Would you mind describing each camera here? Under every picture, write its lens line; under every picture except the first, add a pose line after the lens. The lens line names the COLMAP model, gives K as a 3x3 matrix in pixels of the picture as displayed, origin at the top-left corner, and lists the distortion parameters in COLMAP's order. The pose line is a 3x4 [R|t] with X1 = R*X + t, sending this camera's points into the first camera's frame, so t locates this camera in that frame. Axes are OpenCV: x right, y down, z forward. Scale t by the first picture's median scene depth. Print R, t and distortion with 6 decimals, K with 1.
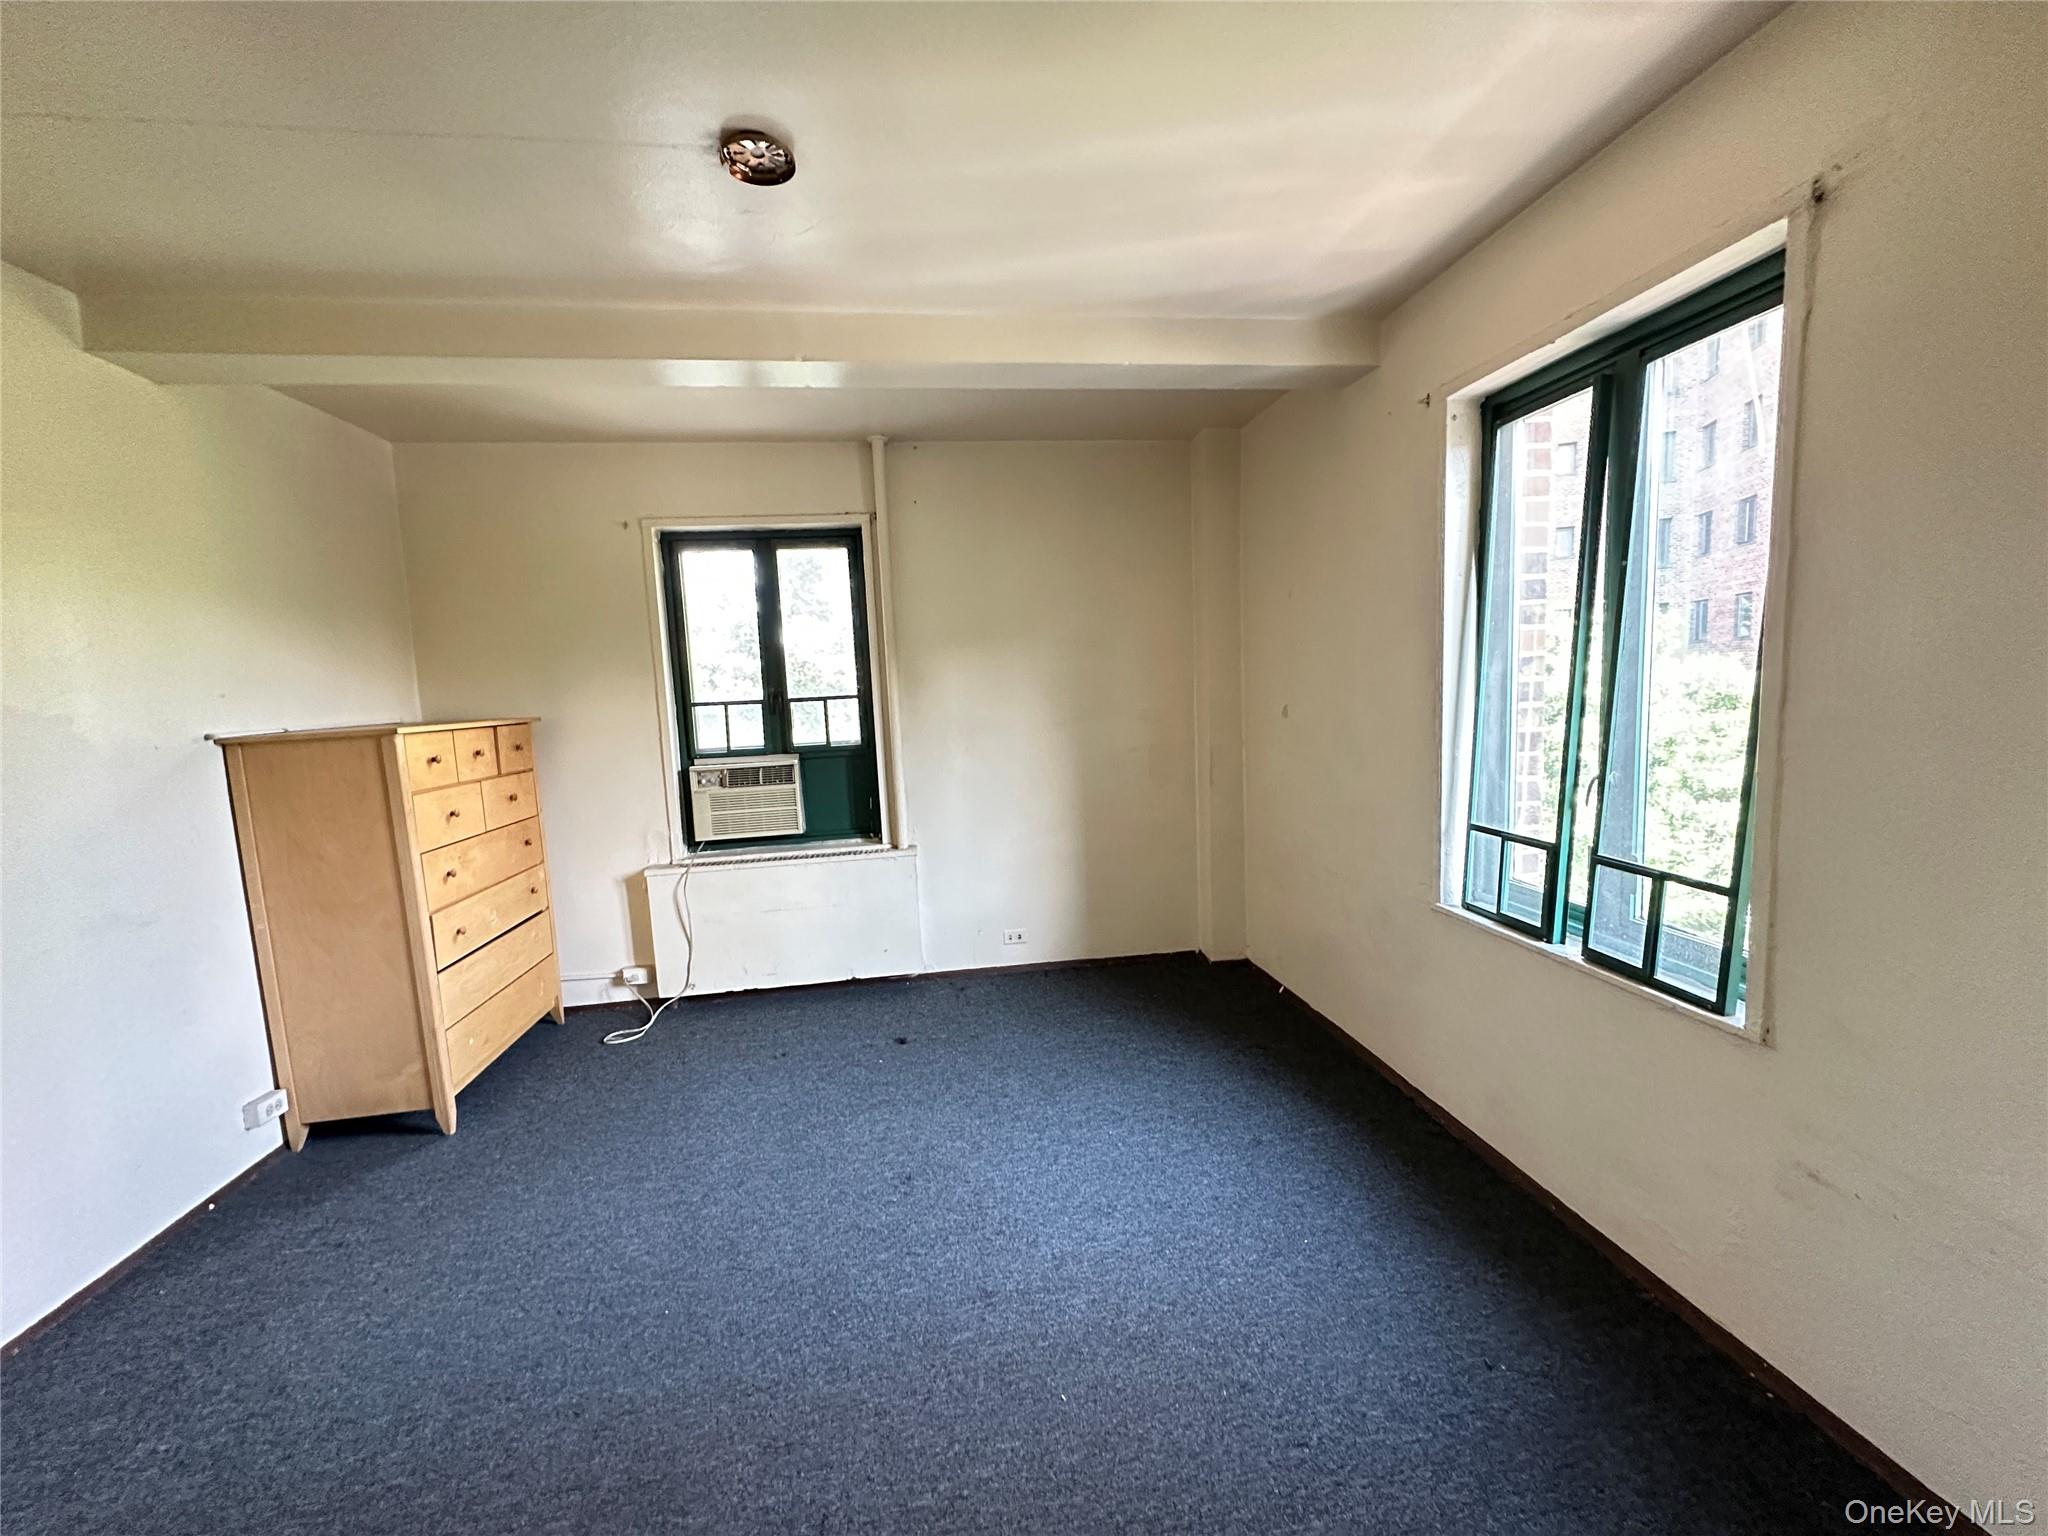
lens RADIAL K [[813.5, 0, 1021.3], [0, 813.5, 767.7], [0, 0, 1]] dist [-0.000577, 0.000343]
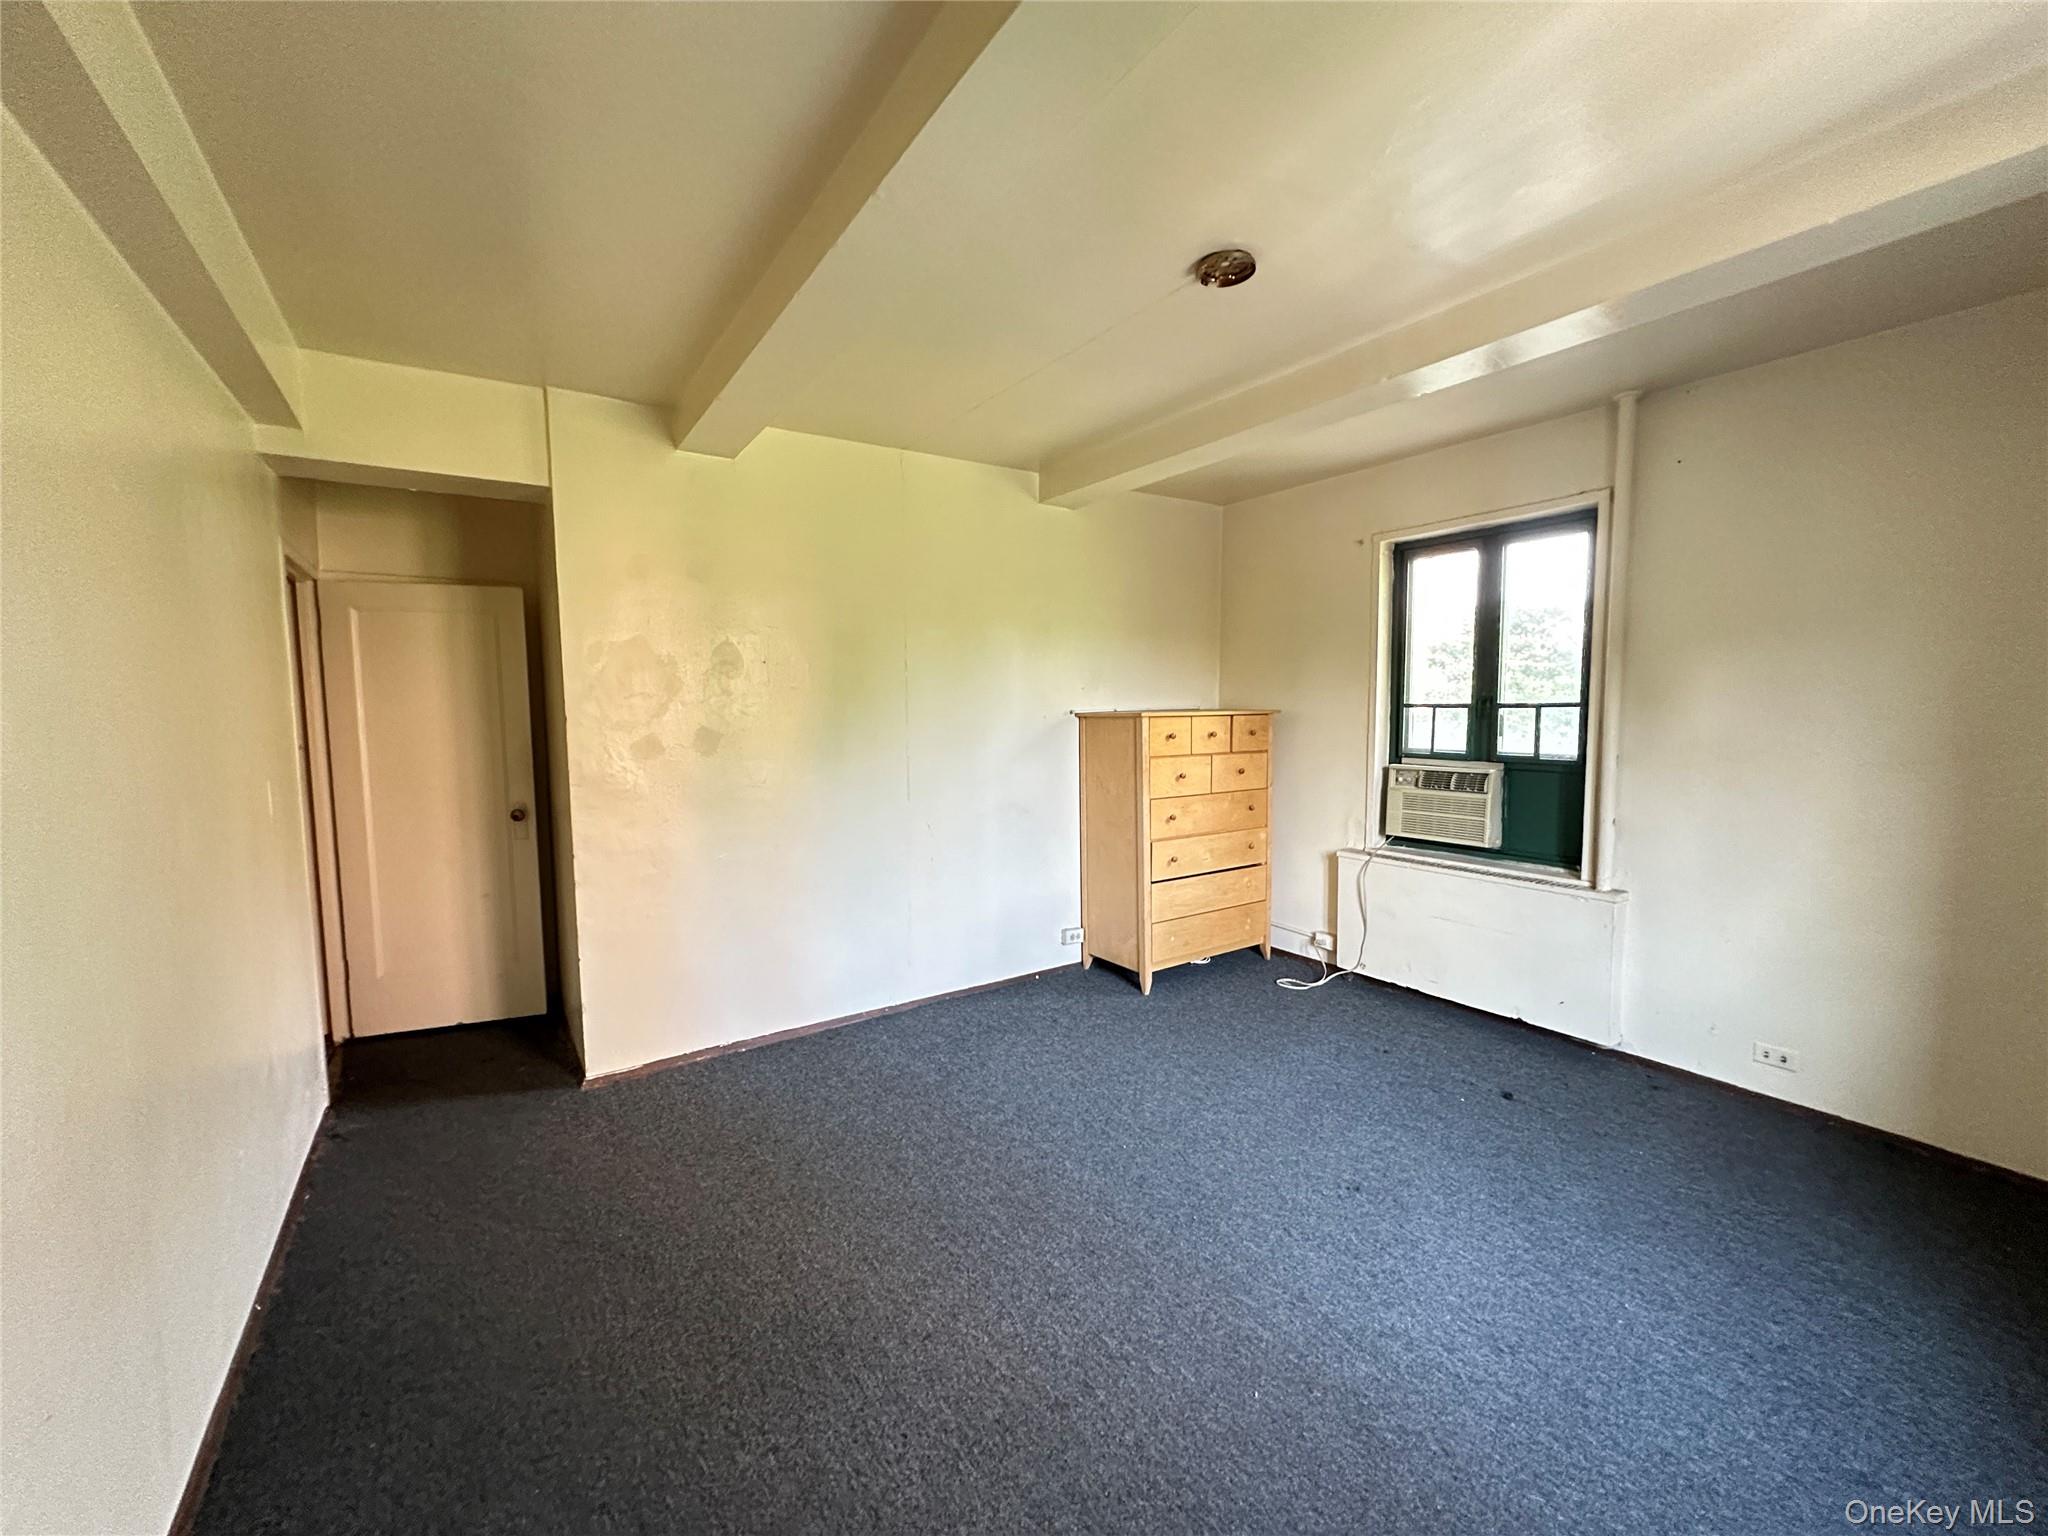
lens RADIAL K [[813.5, 0, 1021.3], [0, 813.5, 767.7], [0, 0, 1]] dist [-0.000577, 0.000343]
pose [[0.436205, 0.114367, -0.892550, 0.335044], [-0.103860, 0.991660, 0.076308, -0.027717], [0.893834, 0.059415, 0.444445, 0.101261]]
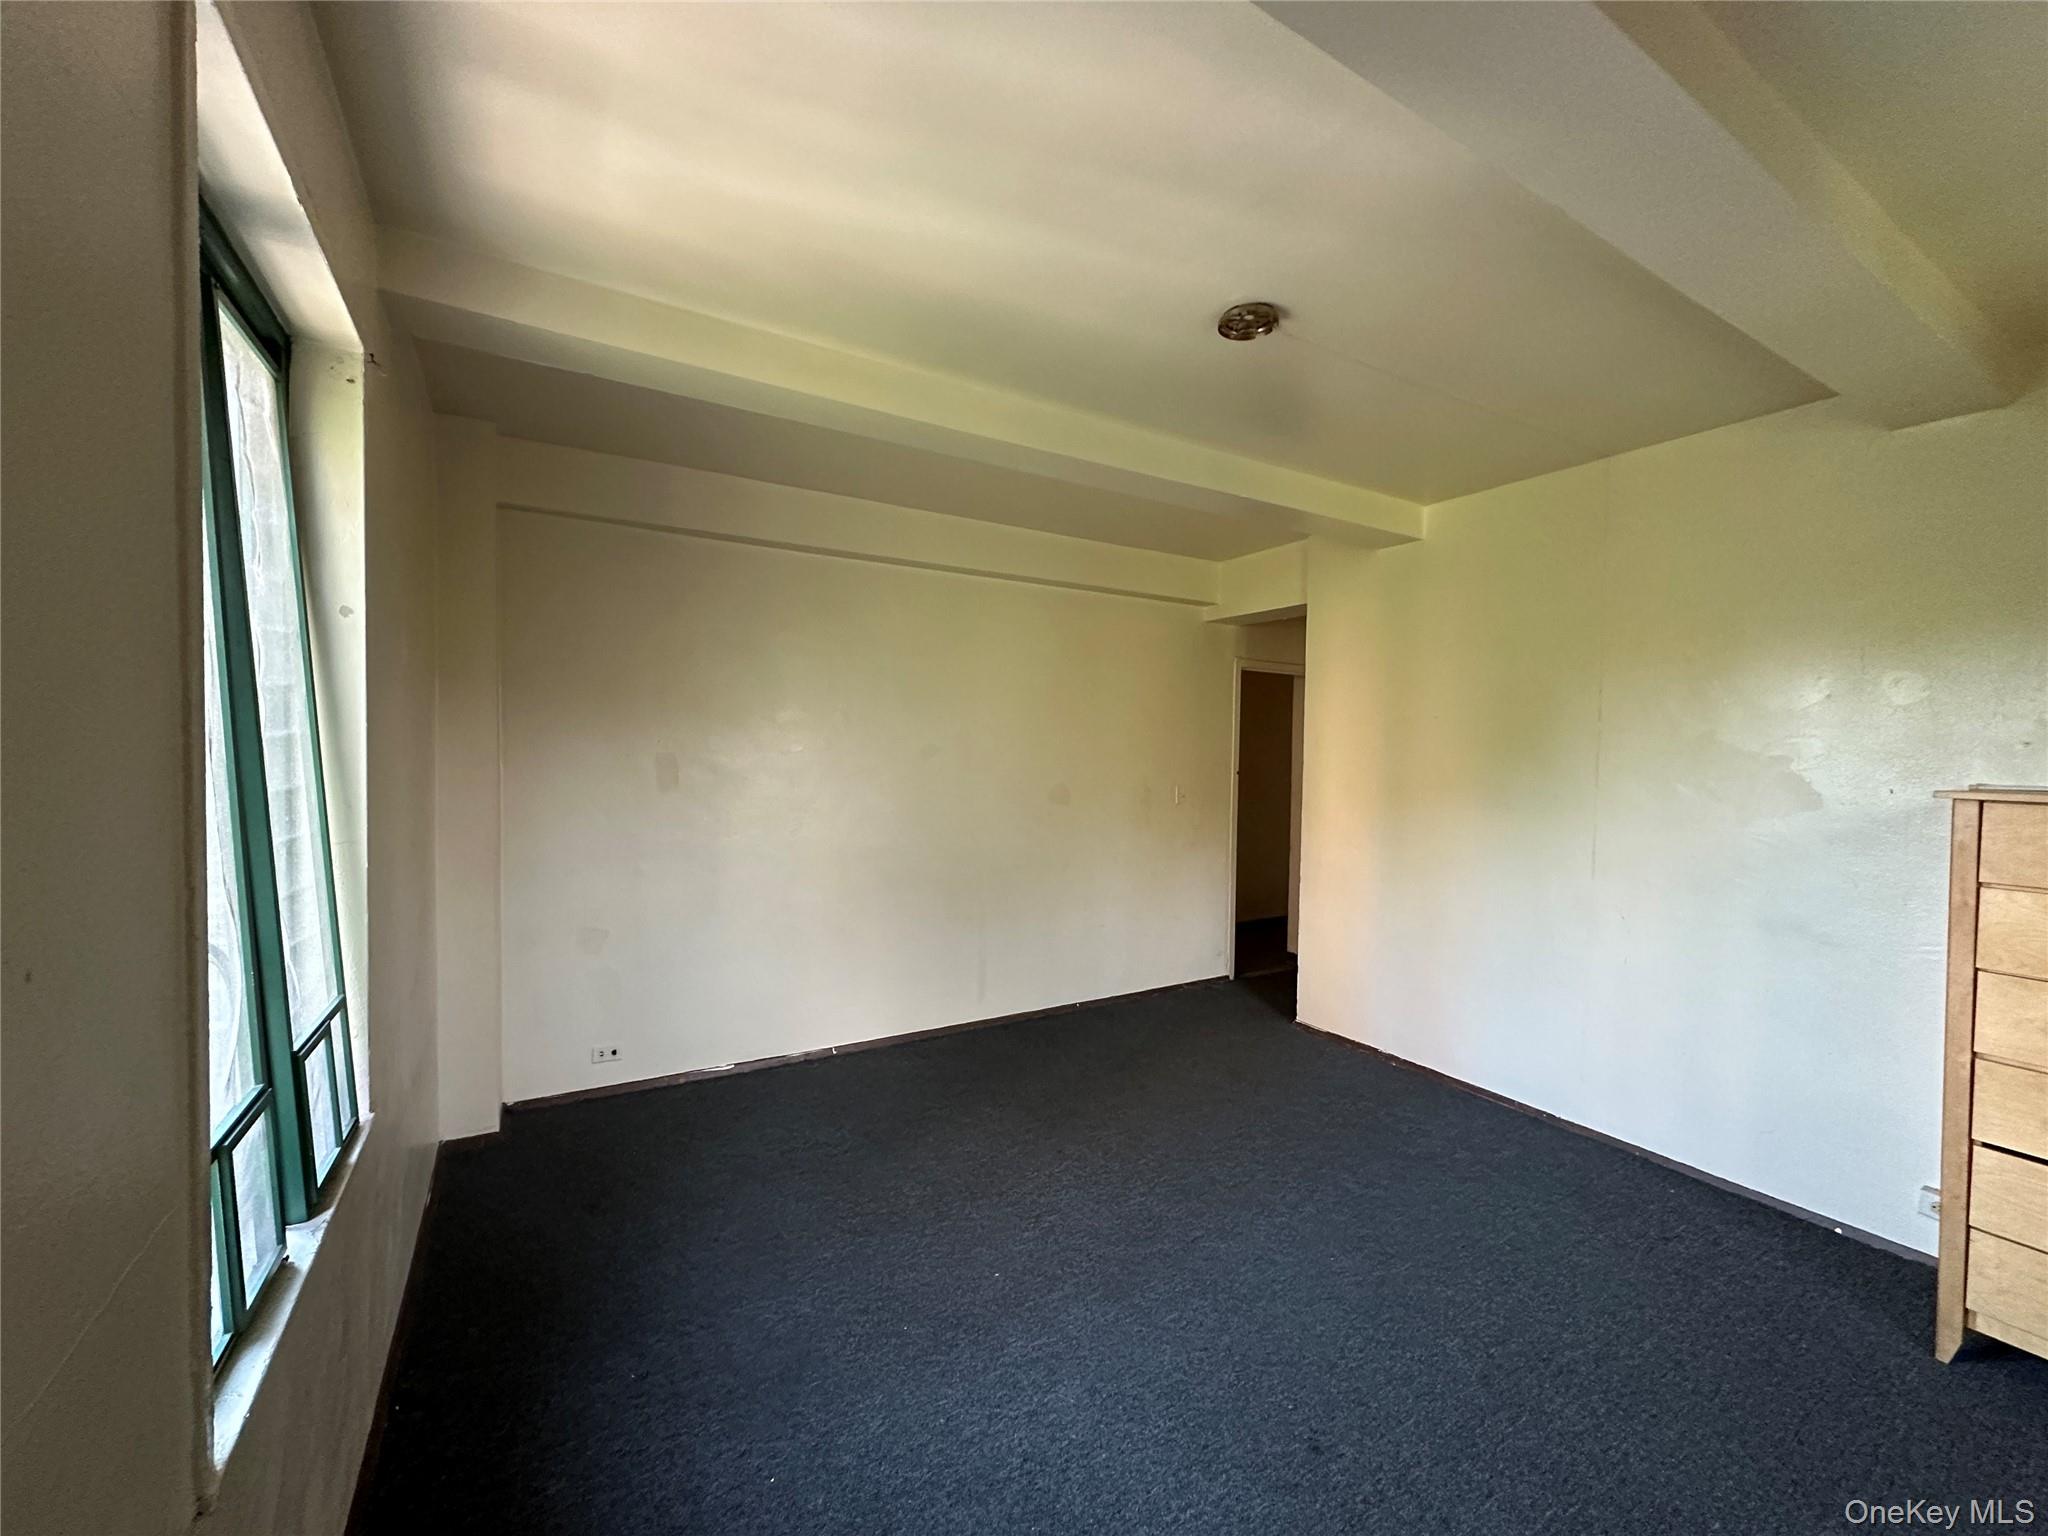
lens RADIAL K [[813.5, 0, 1021.3], [0, 813.5, 767.7], [0, 0, 1]] dist [-0.000577, 0.000343]
pose [[-0.923049, 0.039820, -0.382615, 0.223405], [-0.015513, 0.989966, 0.140454, -0.115275], [0.384369, 0.135582, -0.913169, 0.955133]]
